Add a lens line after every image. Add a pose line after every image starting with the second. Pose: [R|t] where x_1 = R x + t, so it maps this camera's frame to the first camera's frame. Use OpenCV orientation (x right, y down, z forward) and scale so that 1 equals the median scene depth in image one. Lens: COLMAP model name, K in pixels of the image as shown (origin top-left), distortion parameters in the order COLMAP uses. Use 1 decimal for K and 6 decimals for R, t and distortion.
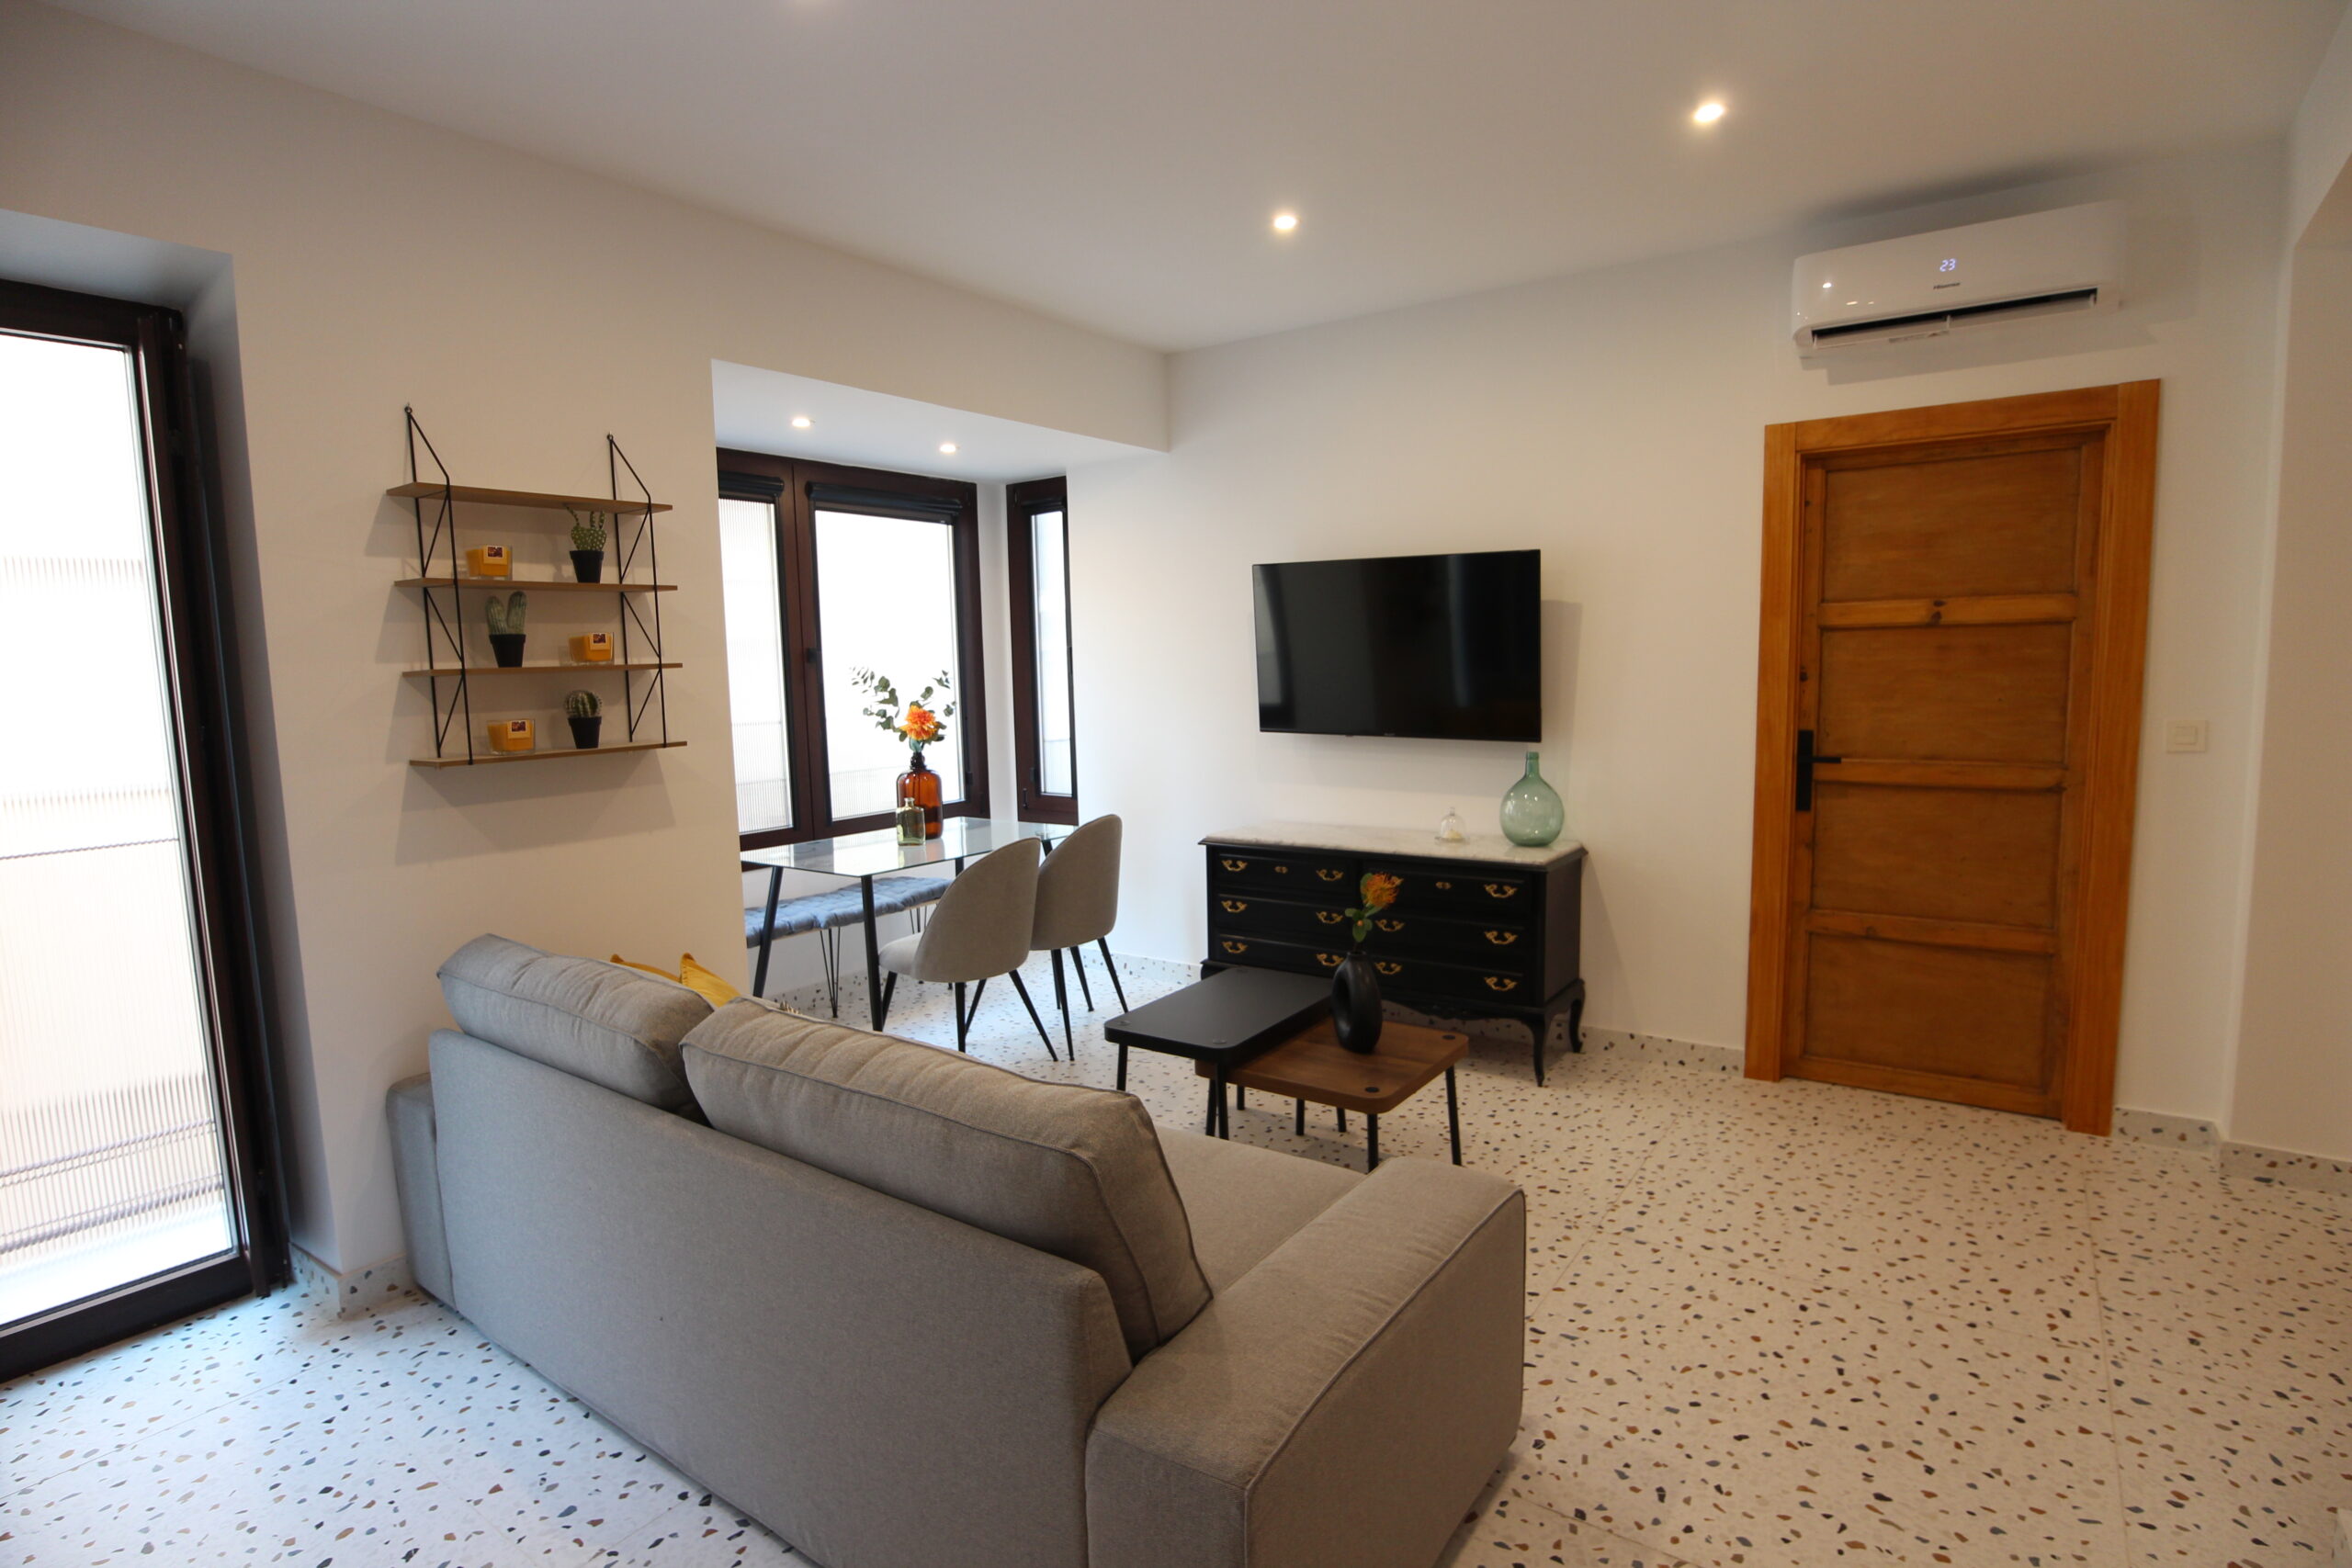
lens RADIAL K [[1193.9, 0, 1185.2], [0, 1193.9, 784.4], [0, 0, 1]] dist [-0.046328, 0.012032]
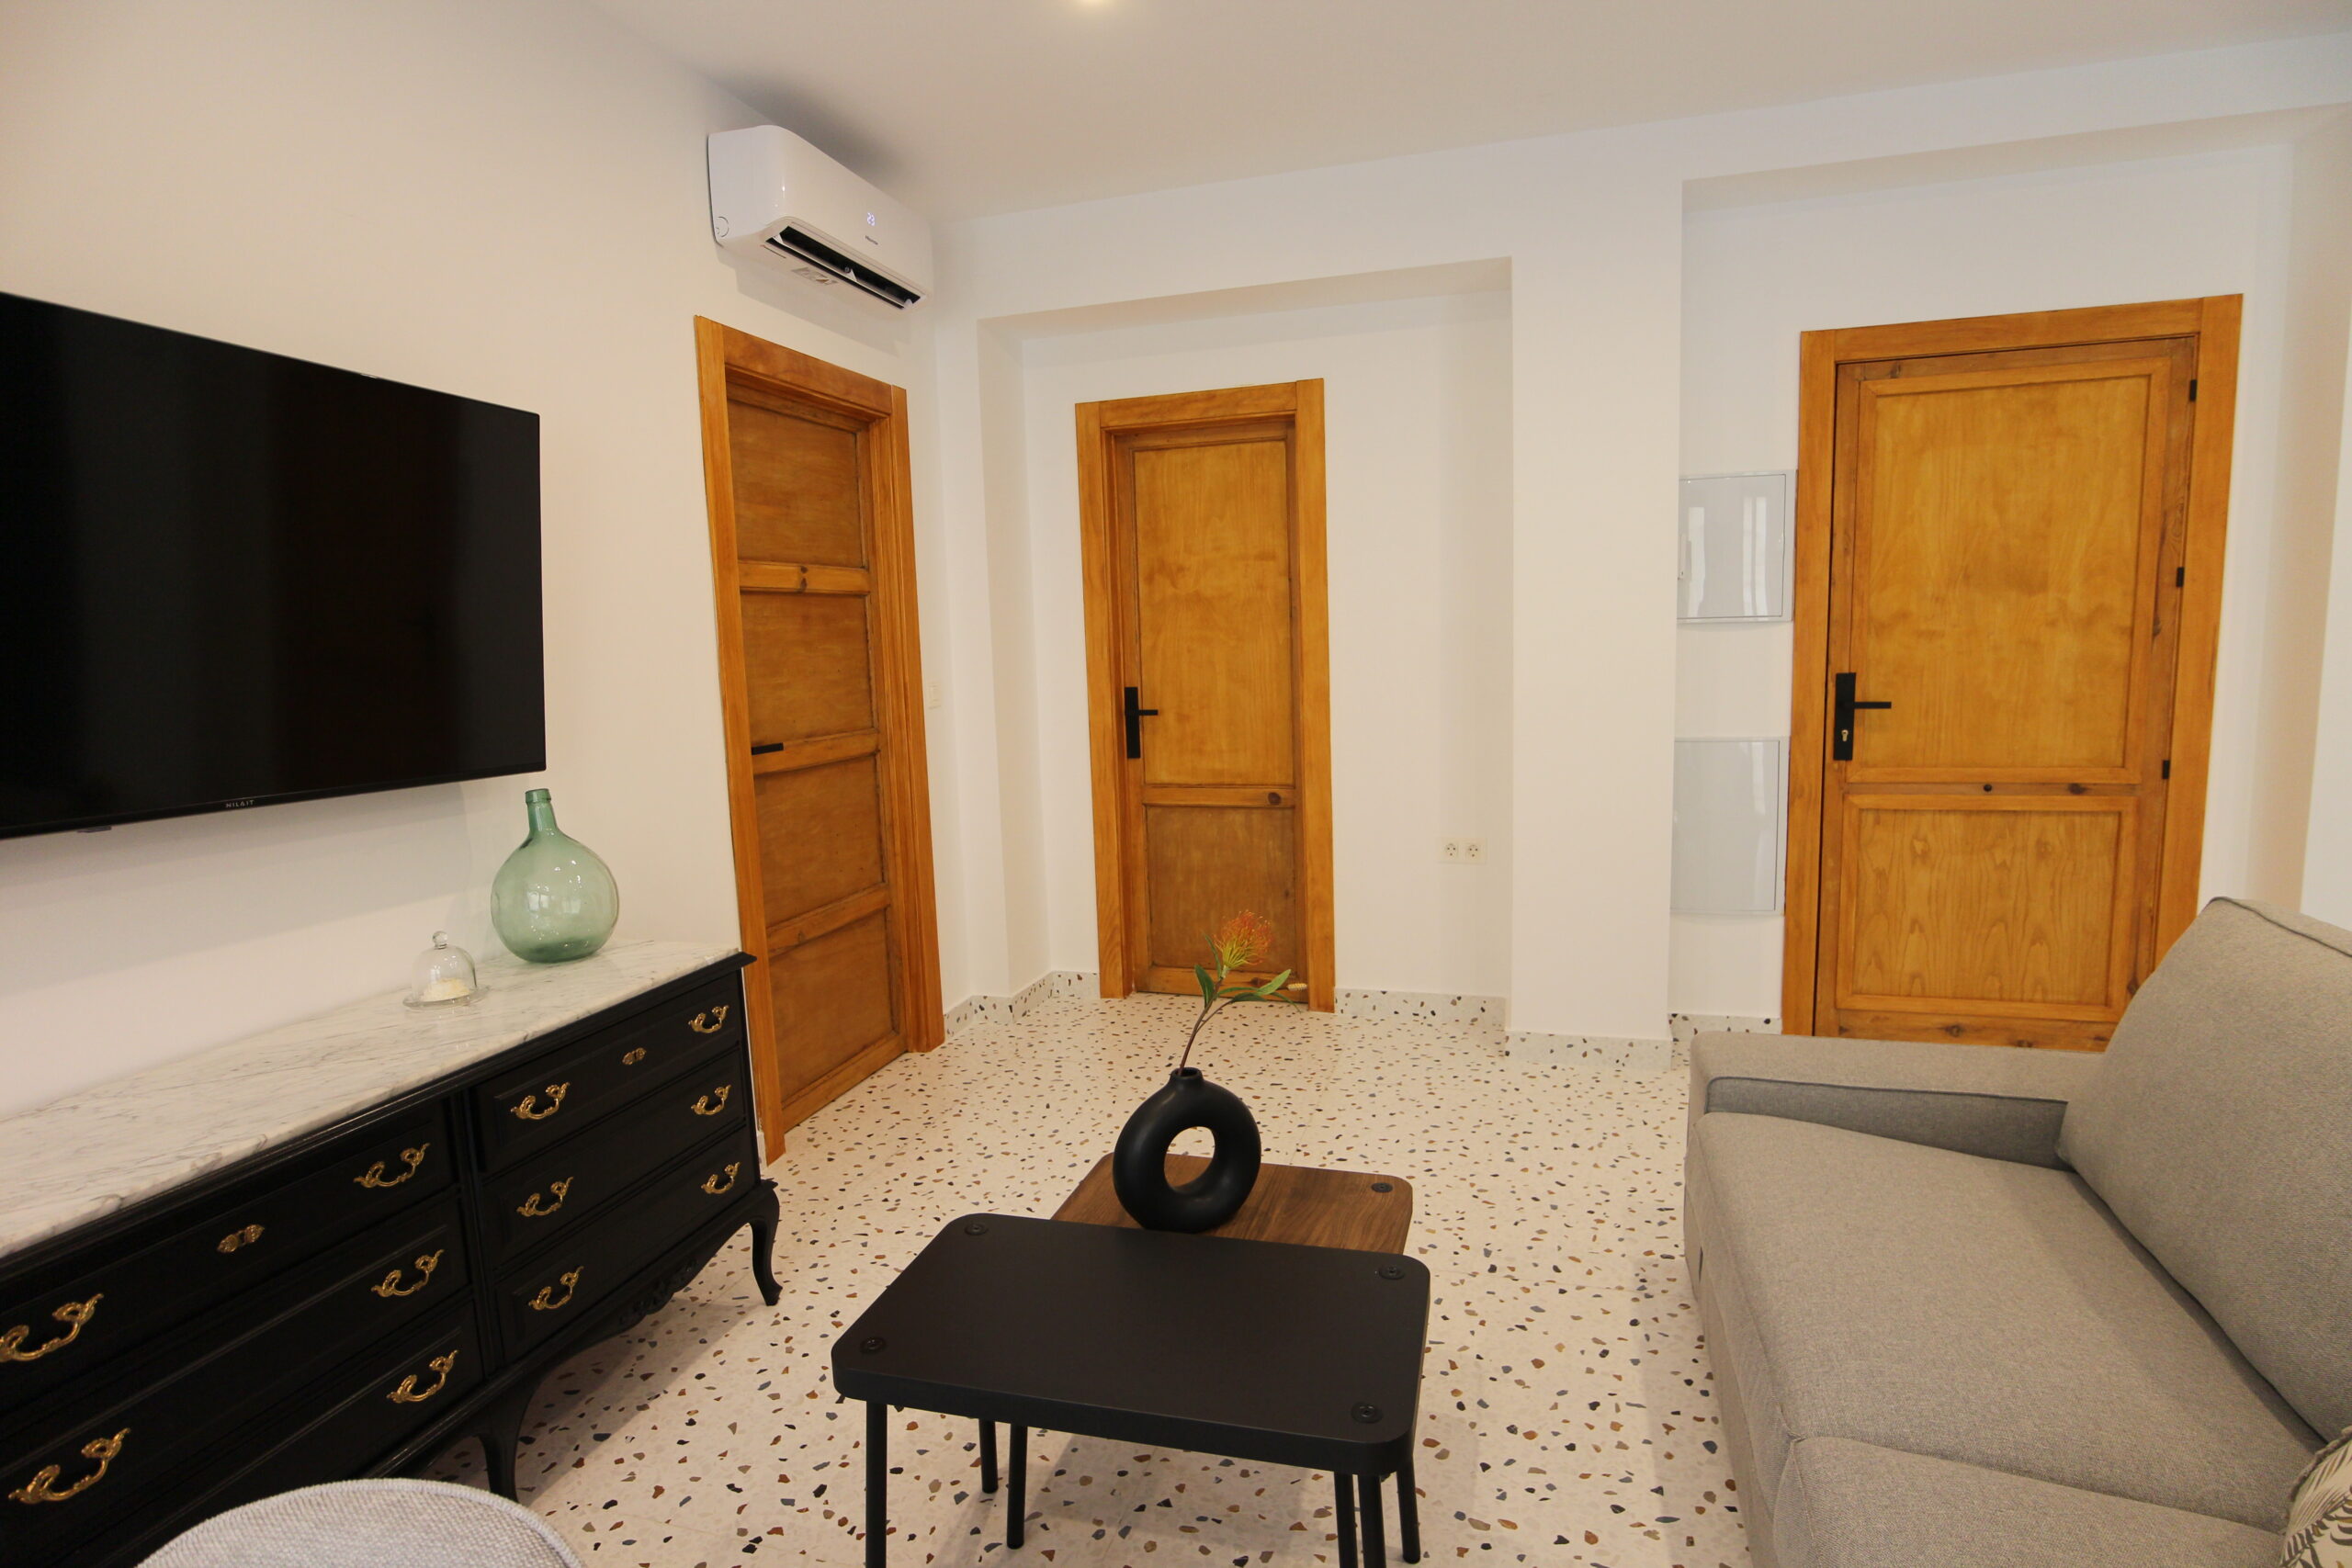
lens RADIAL K [[1194.8, 0, 1197.0], [0, 1194.8, 791.2], [0, 0, 1]] dist [-0.043204, 0.008493]
pose [[-0.325401, -0.089934, 0.941290, -0.381635], [0.134731, 0.980900, 0.140295, -0.074743], [-0.935928, 0.172473, -0.307069, 1.072650]]
